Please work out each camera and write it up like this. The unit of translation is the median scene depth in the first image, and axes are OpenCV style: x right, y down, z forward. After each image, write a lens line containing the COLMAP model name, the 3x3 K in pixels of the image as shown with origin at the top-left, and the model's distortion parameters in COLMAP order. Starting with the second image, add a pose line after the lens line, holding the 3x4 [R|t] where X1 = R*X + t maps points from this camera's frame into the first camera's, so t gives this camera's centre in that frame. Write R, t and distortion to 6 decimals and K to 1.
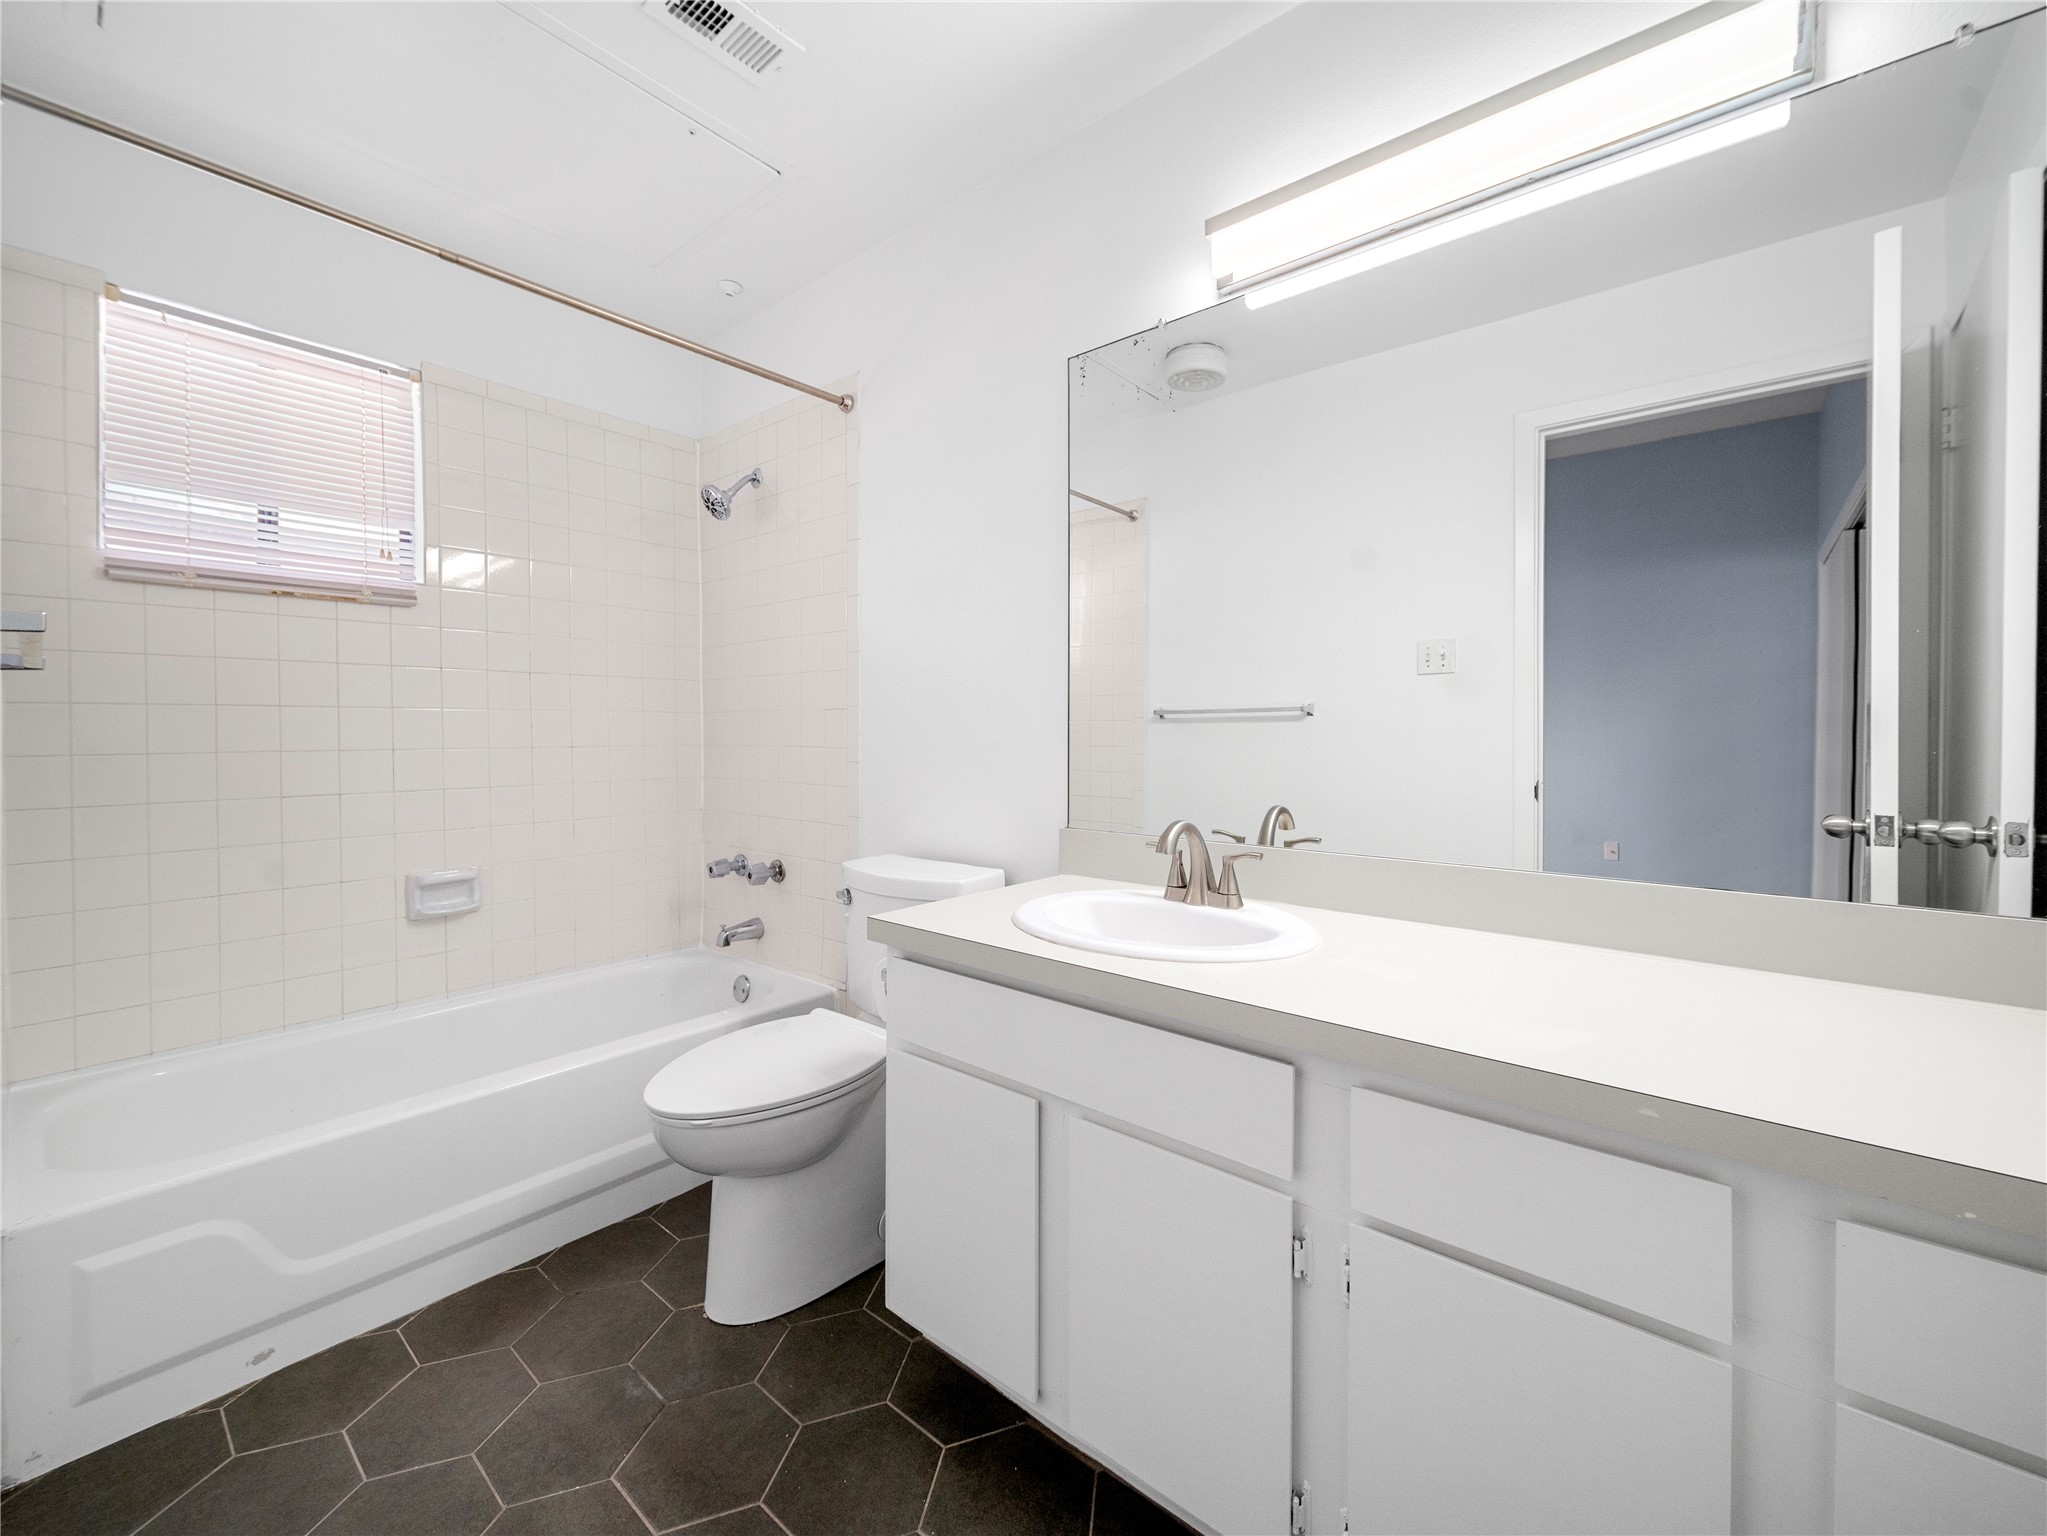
lens RADIAL K [[810.5, 0, 1010.7], [0, 810.5, 732.2], [0, 0, 1]] dist [0.005114, -0.001604]
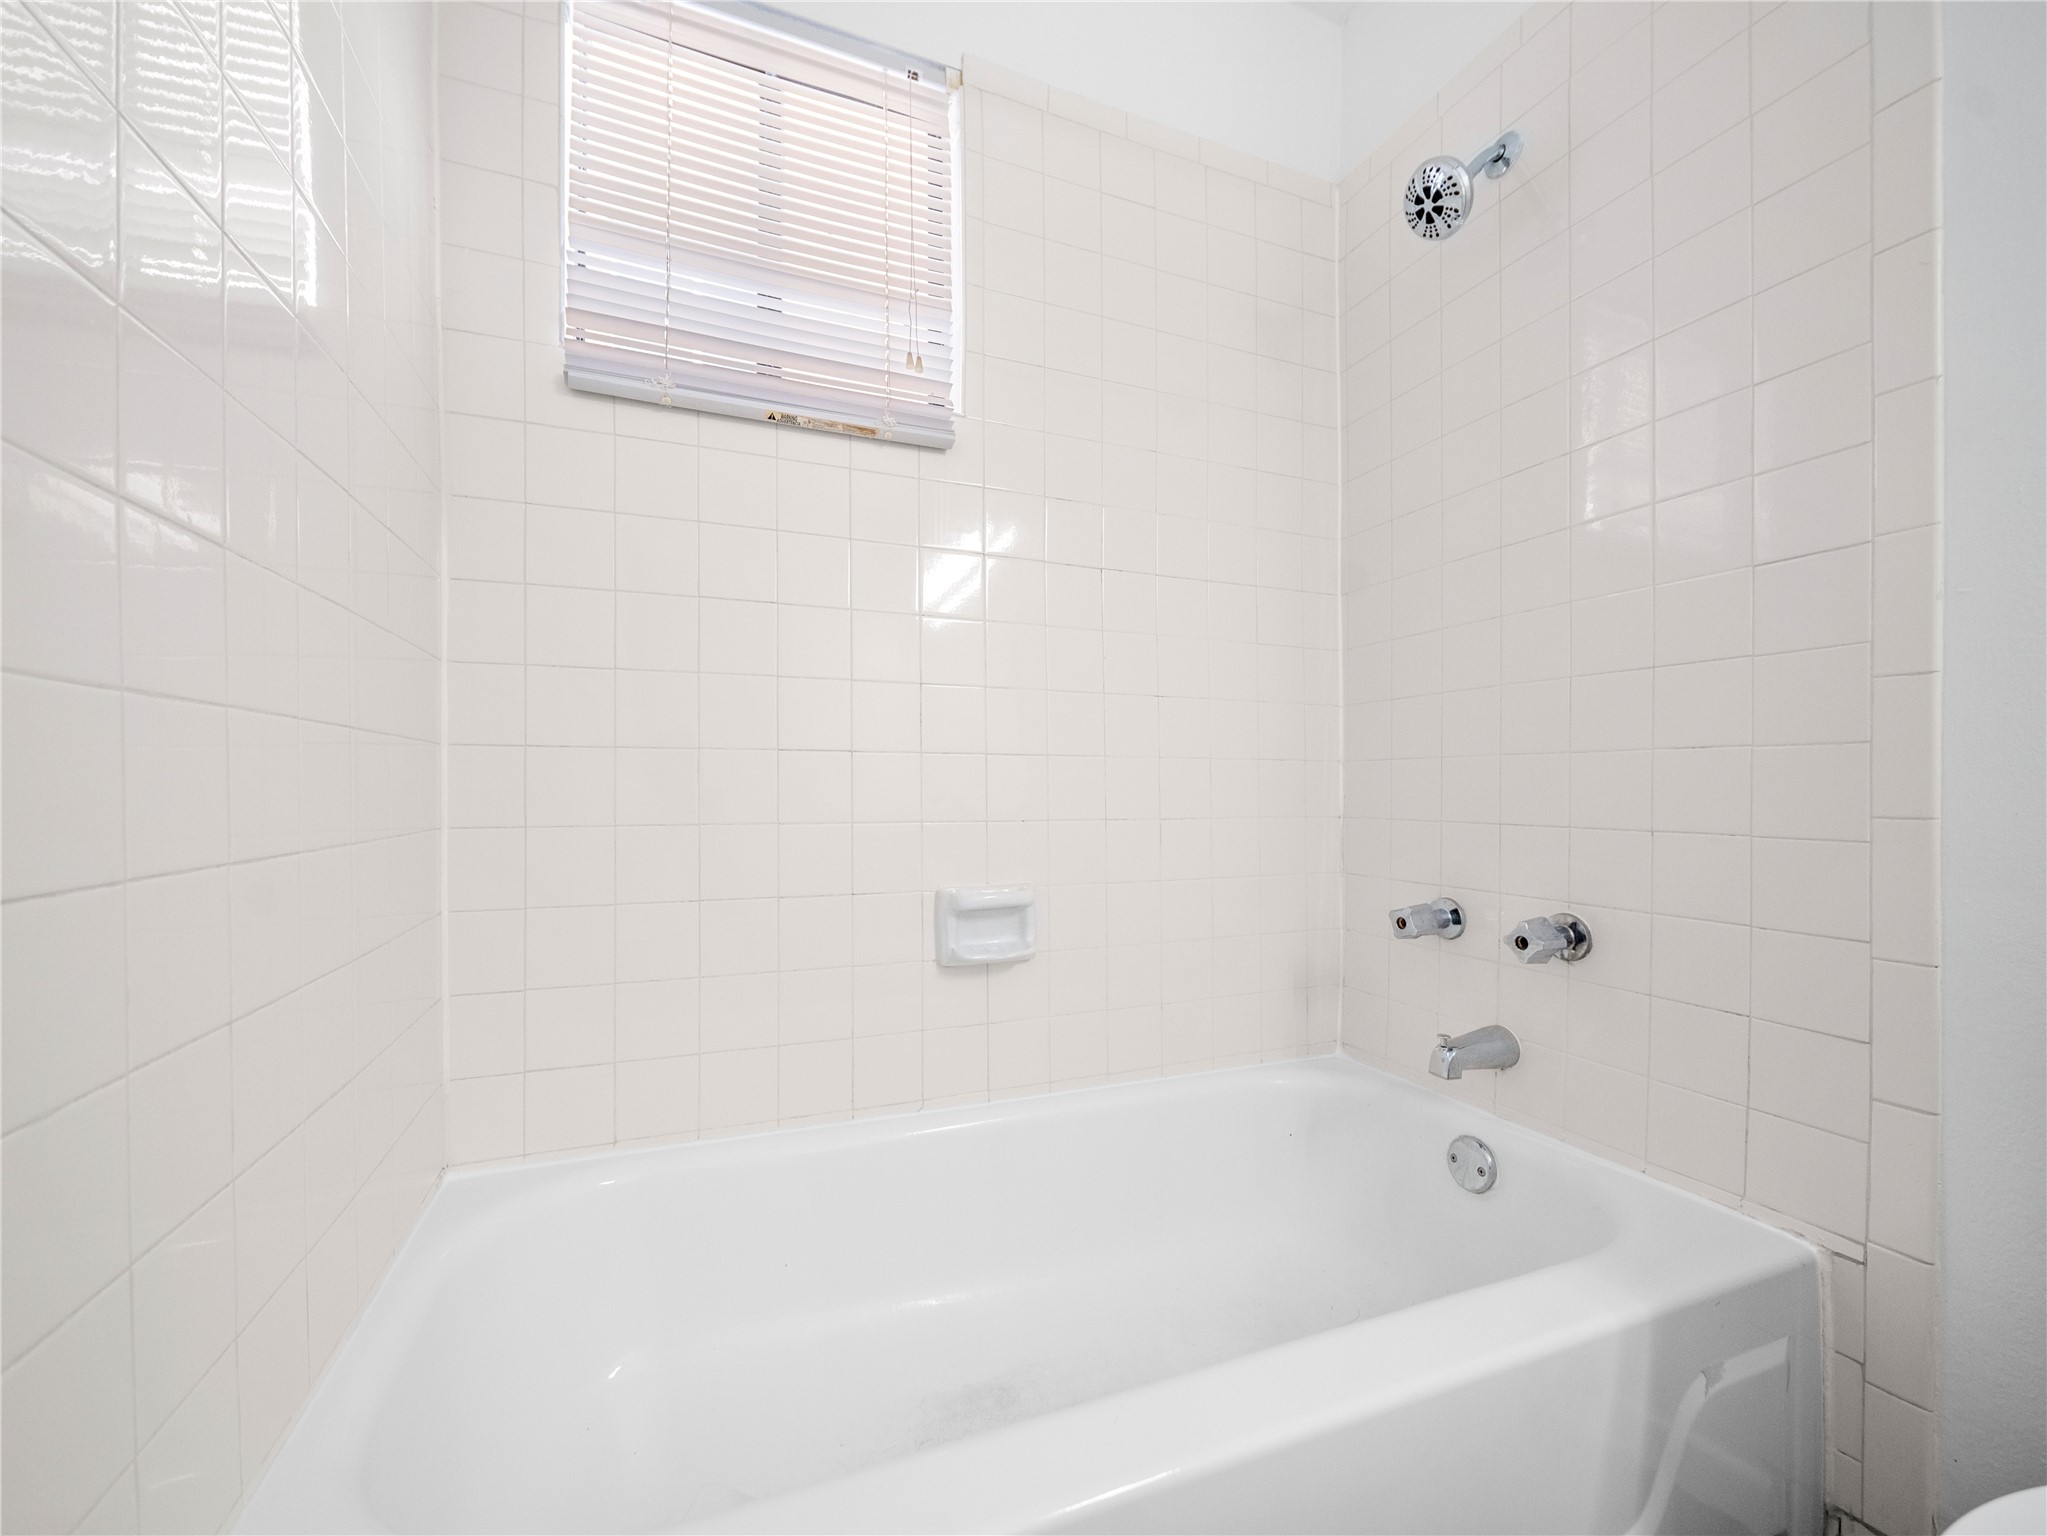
lens RADIAL K [[810.5, 0, 1021.2], [0, 810.5, 780.3], [0, 0, 1]] dist [0.005114, -0.001604]
pose [[0.885497, 0.002453, -0.464639, -0.395041], [-0.007001, 0.999943, -0.008065, 0.094957], [0.464593, 0.010394, 0.885463, 0.478244]]
